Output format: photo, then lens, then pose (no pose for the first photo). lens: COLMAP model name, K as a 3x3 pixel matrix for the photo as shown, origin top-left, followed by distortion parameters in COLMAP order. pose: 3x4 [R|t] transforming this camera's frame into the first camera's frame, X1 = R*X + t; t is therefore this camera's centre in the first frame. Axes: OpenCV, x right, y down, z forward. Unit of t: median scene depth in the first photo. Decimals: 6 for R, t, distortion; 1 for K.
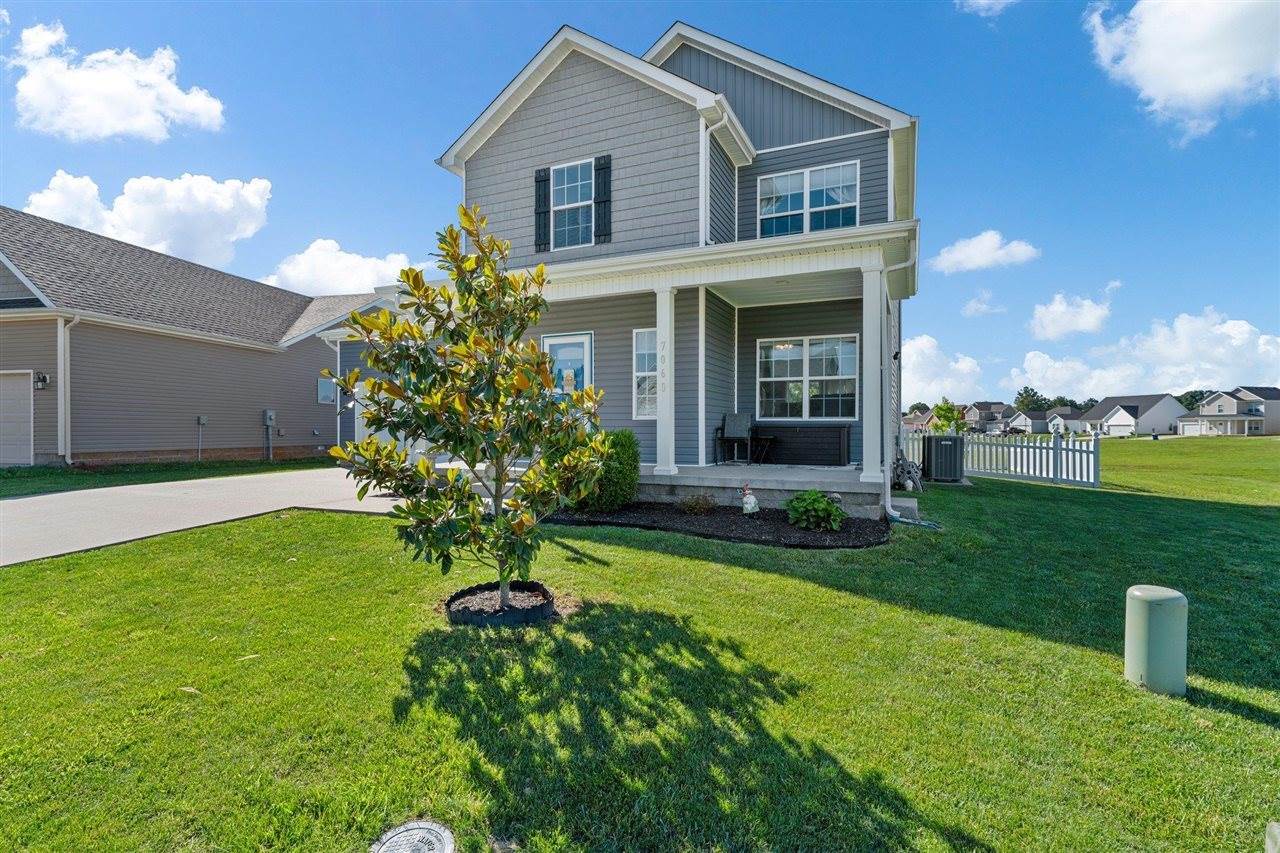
lens RADIAL K [[600.7, 0, 632.6], [0, 600.7, 429.9], [0, 0, 1]] dist [0.005617, -0.000423]
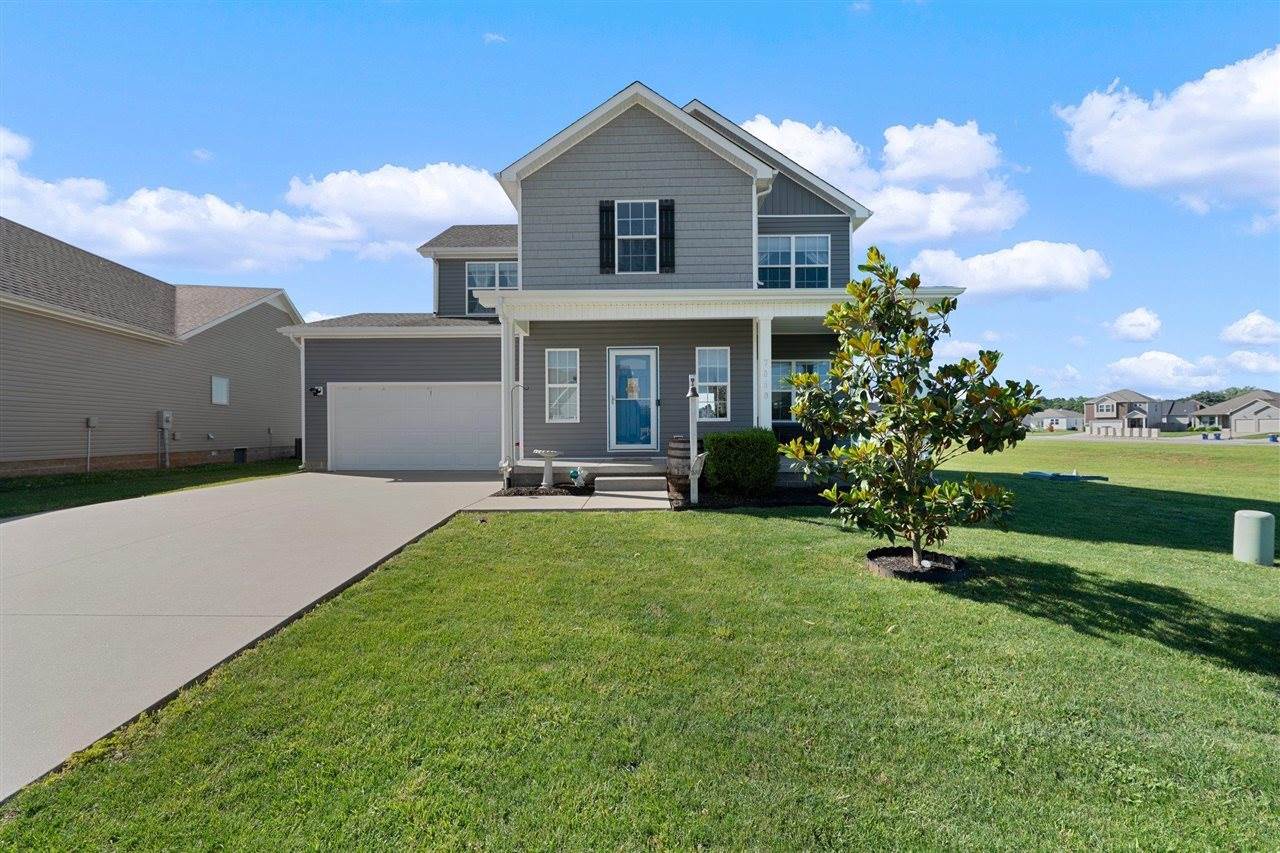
lens RADIAL K [[499.1, 0, 637.1], [0, 499.1, 427.6], [0, 0, 1]] dist [0.003438, 0.000536]
pose [[0.920574, -0.003629, 0.390550, -0.477889], [0.006649, 0.999958, -0.006382, 0.000950], [-0.390511, 0.008472, 0.920559, 0.115280]]
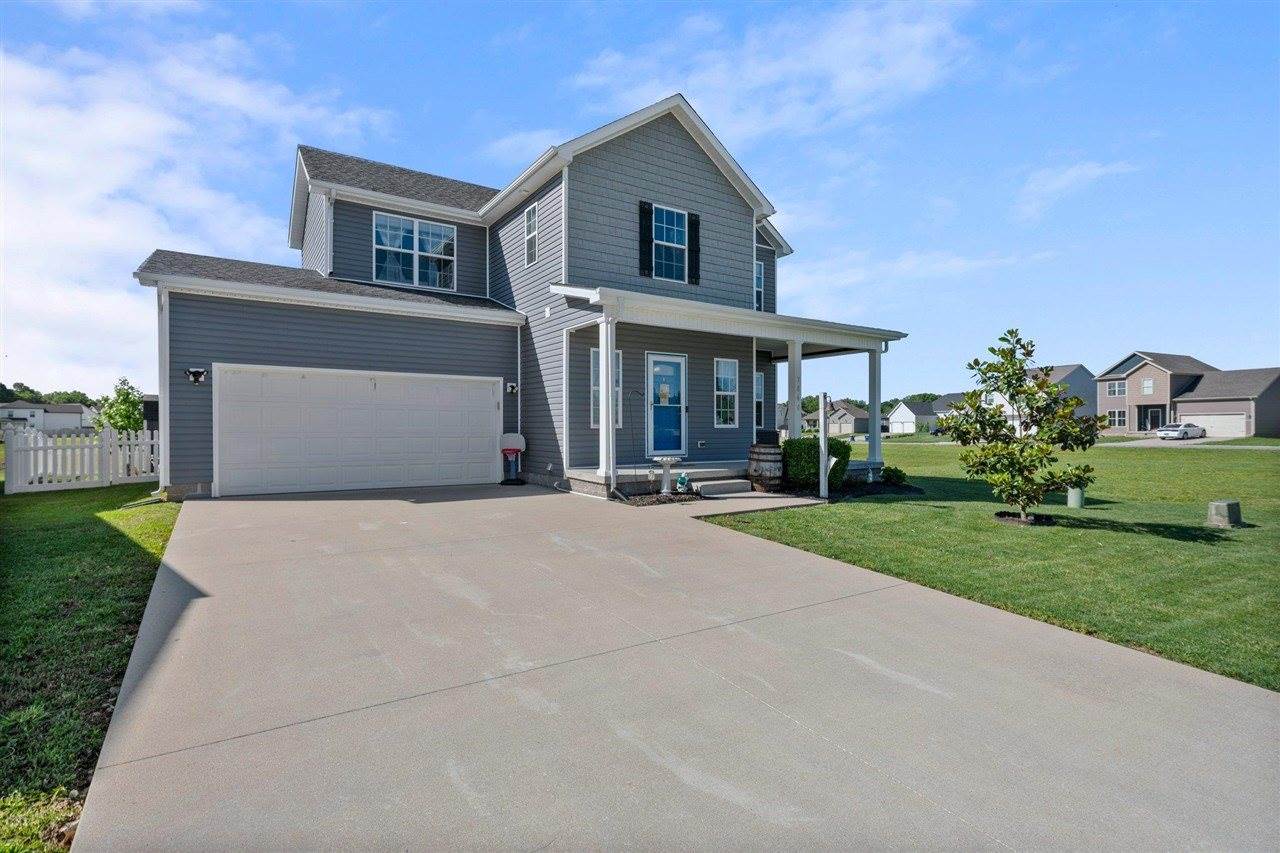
lens RADIAL K [[624.0, 0, 629.7], [0, 624.0, 427.1], [0, 0, 1]] dist [0.003214, 0.000114]
pose [[0.535205, 0.000916, 0.844722, -1.167728], [0.000878, 0.999998, -0.001641, -0.015768], [-0.844722, 0.001621, 0.535204, 0.416437]]
